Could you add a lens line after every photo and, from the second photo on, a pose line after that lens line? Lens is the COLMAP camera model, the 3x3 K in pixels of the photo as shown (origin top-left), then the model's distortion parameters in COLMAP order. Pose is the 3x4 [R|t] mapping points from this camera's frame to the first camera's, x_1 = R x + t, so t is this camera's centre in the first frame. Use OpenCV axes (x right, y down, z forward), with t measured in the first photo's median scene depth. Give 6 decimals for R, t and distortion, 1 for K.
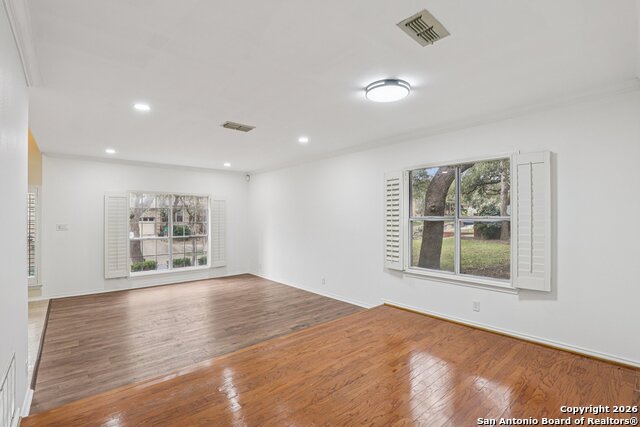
lens RADIAL K [[297.7, 0, 322.5], [0, 297.7, 214.3], [0, 0, 1]] dist [-0.031648, 0.004014]
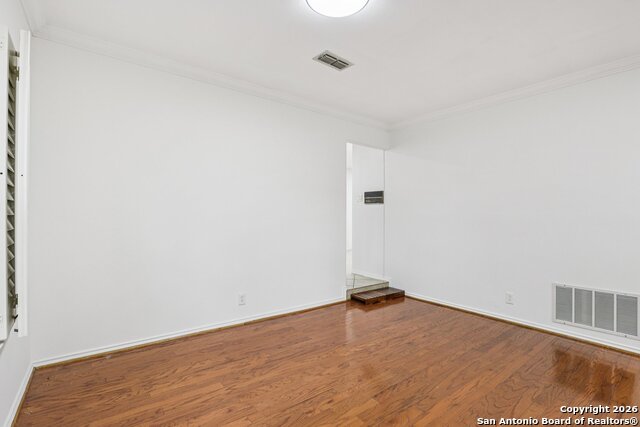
lens RADIAL K [[297.7, 0, 319.6], [0, 297.7, 213.3], [0, 0, 1]] dist [-0.031648, 0.004014]
pose [[-0.997378, 0.001798, 0.072342, 0.228292], [0.000122, 0.999732, -0.023158, 0.099351], [-0.072365, -0.023089, -0.997111, 1.805328]]
